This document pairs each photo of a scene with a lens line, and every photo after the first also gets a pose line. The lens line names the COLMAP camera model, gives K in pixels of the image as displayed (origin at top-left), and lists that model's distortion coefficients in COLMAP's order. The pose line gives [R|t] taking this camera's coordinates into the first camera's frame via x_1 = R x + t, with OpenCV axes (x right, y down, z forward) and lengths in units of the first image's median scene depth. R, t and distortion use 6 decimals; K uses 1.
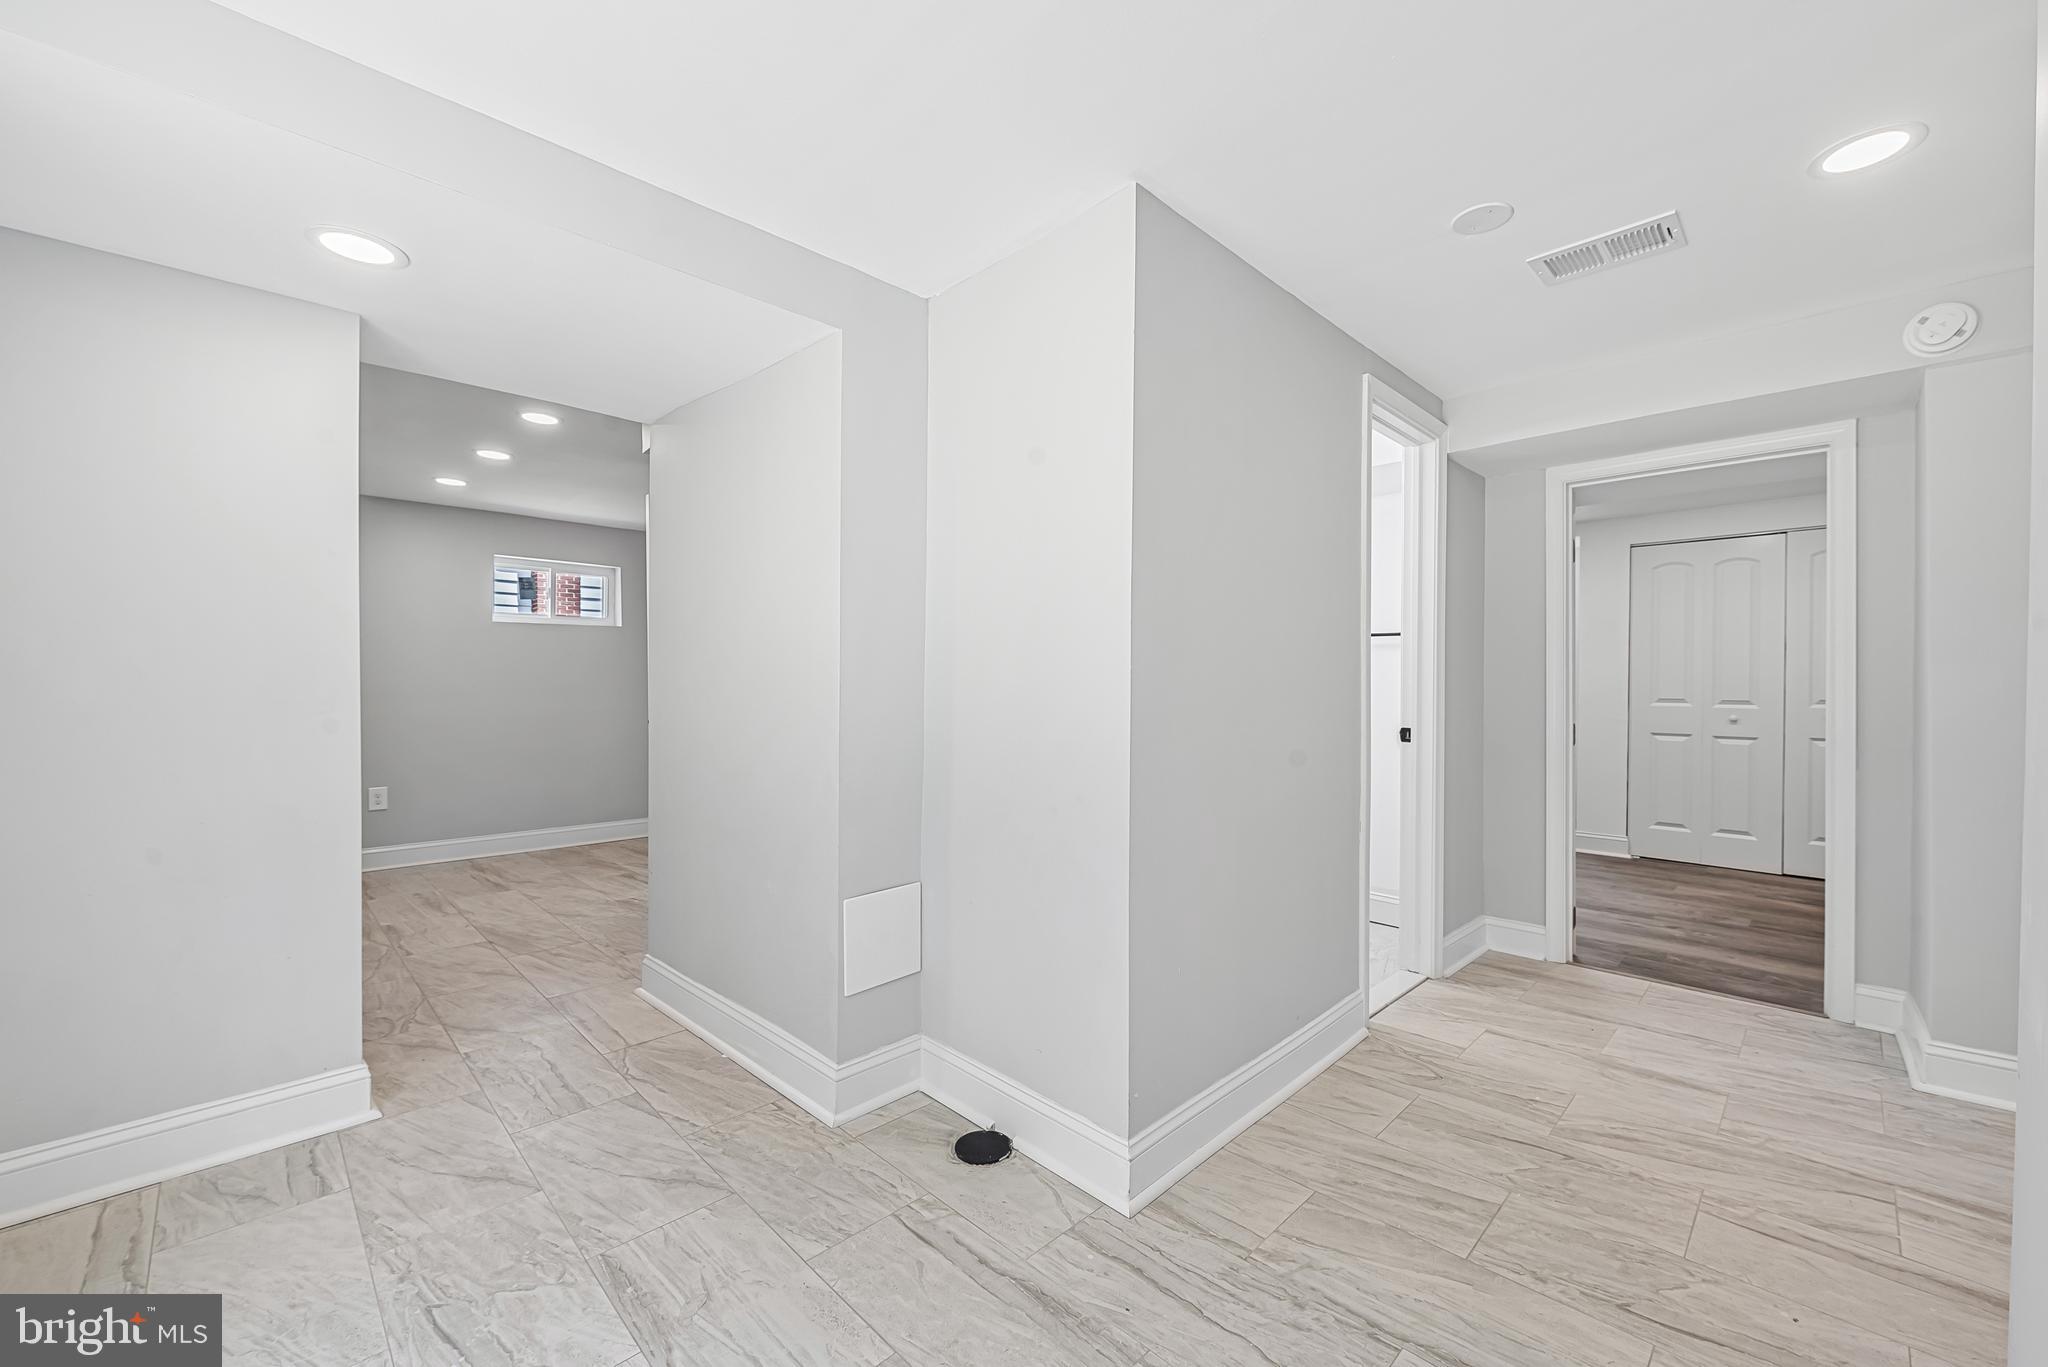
lens RADIAL K [[824.0, 0, 1031.6], [0, 824.0, 677.6], [0, 0, 1]] dist [-0.000205, -0.003162]
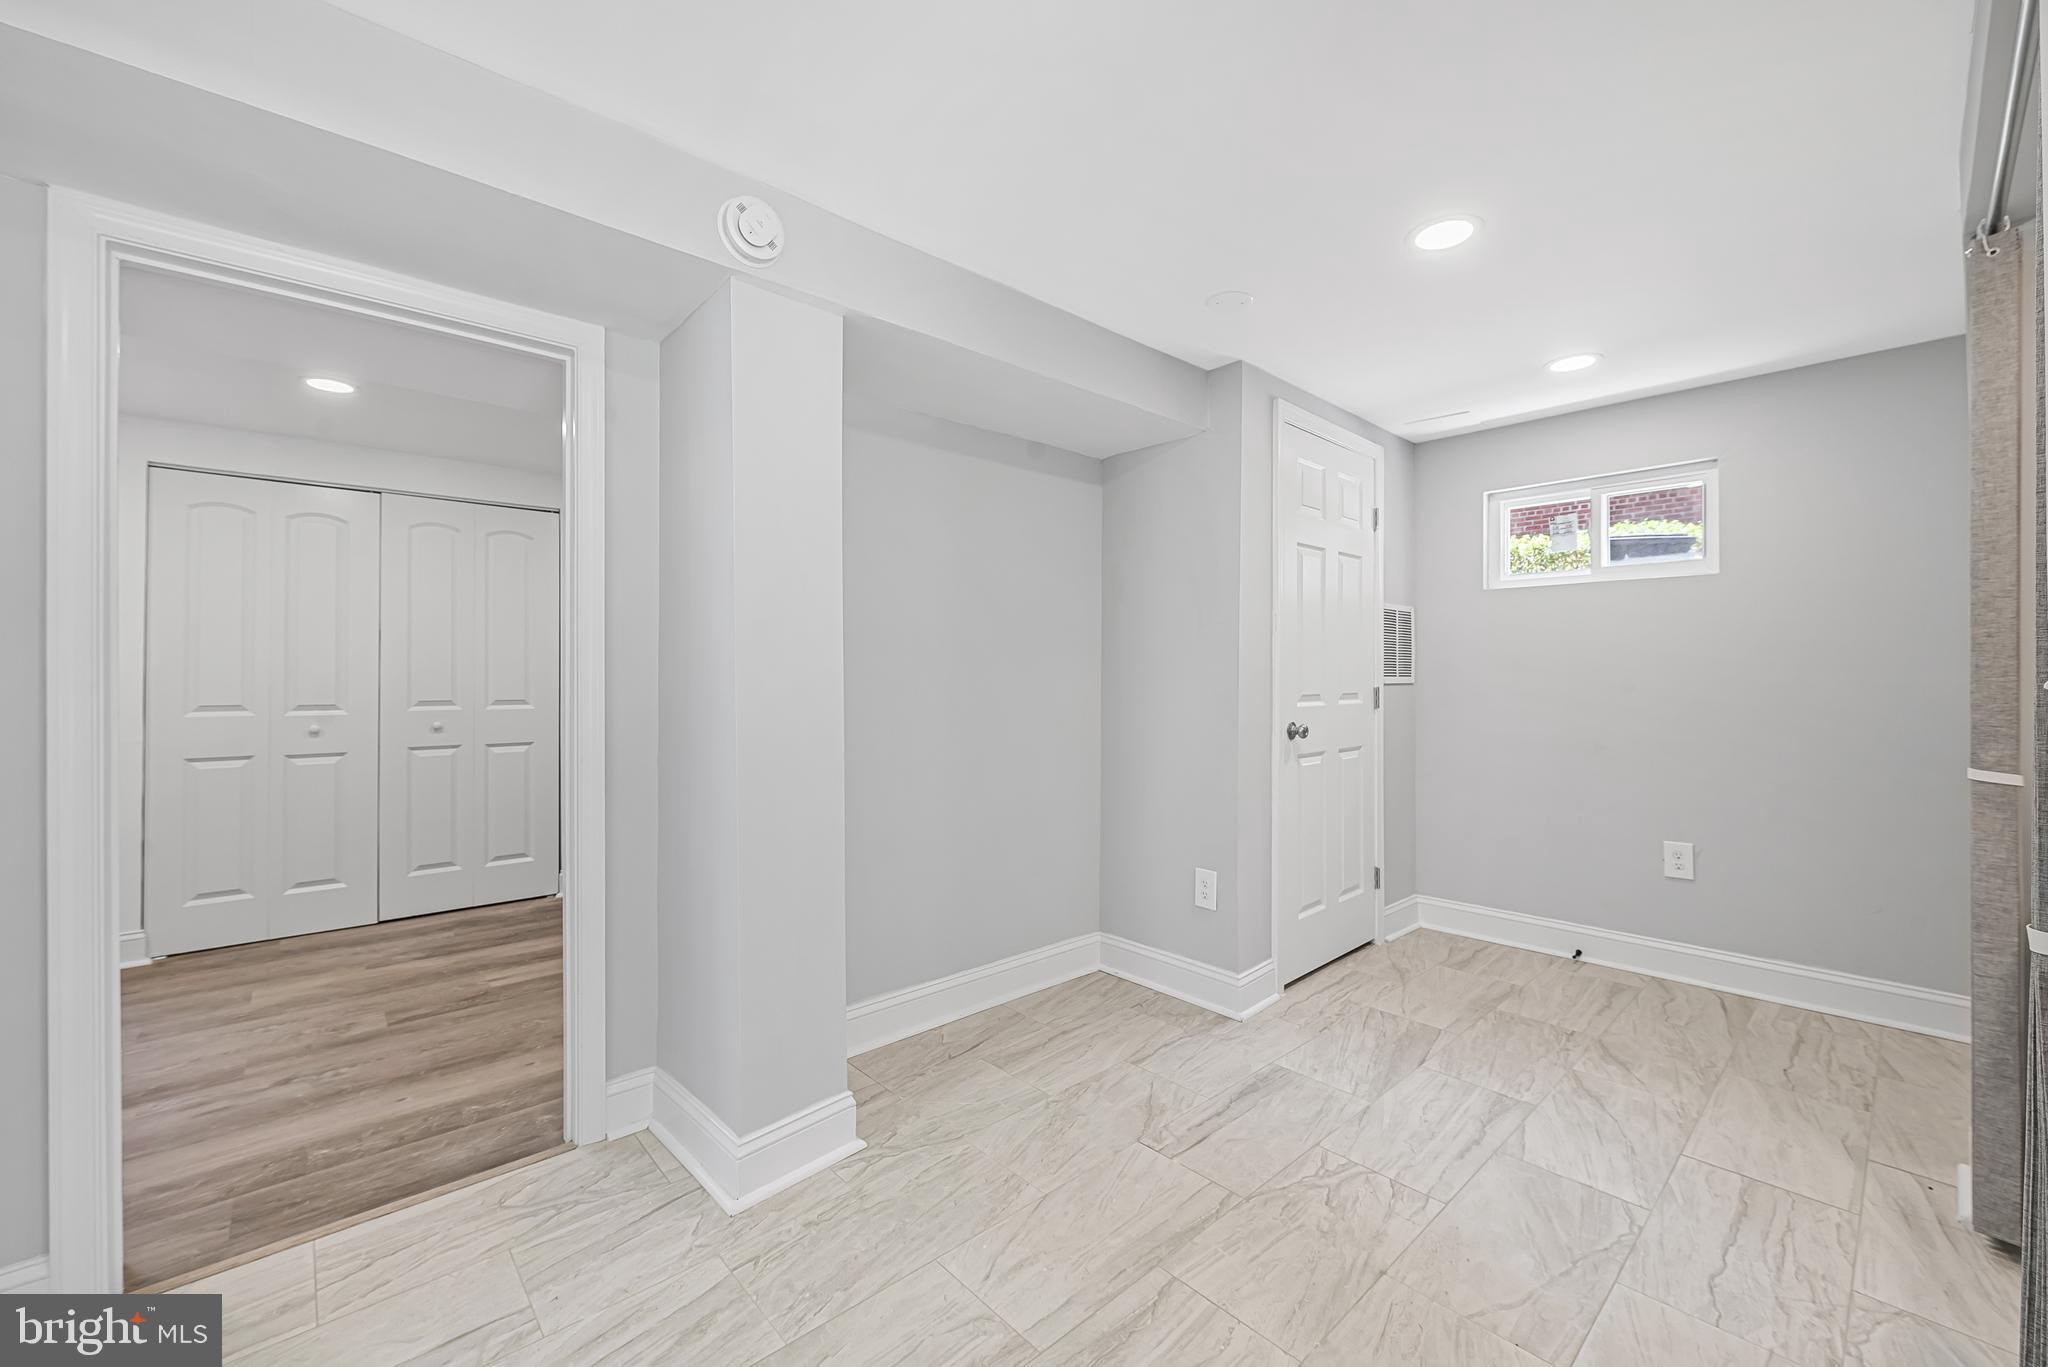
lens RADIAL K [[803.7, 0, 1024.0], [0, 803.7, 683.5], [0, 0, 1]] dist [-0.006408, 0.000024]
pose [[0.045064, -0.007655, 0.998955, 0.236895], [-0.005053, 0.999956, 0.007891, -0.000131], [-0.998971, -0.005403, 0.045023, 0.472658]]
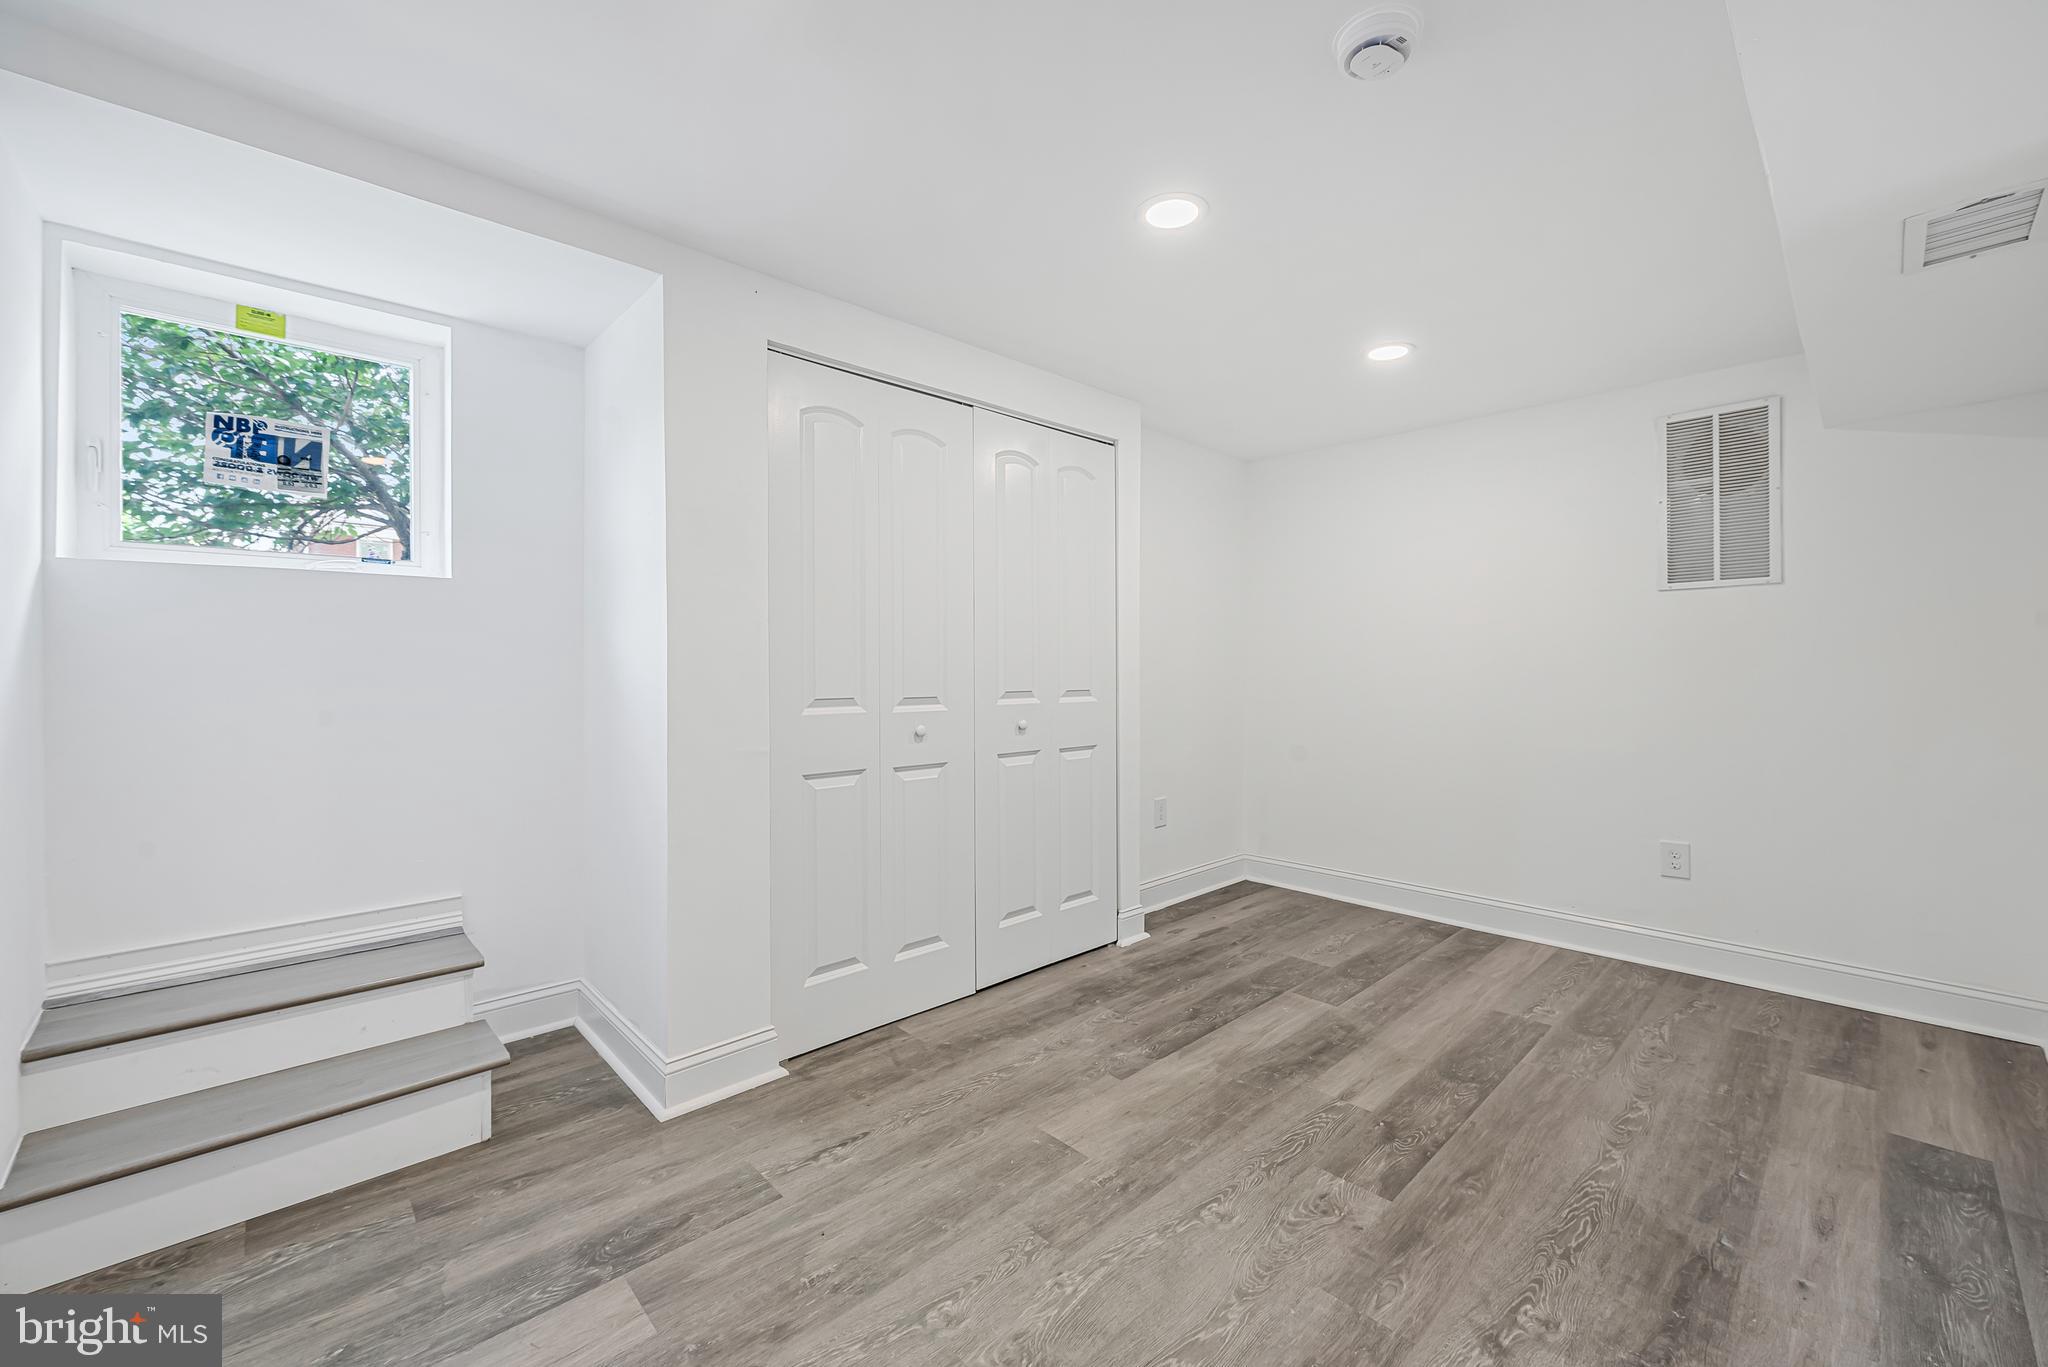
lens RADIAL K [[824.0, 0, 1031.6], [0, 824.0, 677.6], [0, 0, 1]] dist [-0.000205, -0.003162]
pose [[0.053267, -0.003244, 0.998575, 0.464551], [0.009736, 0.999949, 0.002730, 0.020799], [-0.998533, 0.009576, 0.053296, 1.276734]]
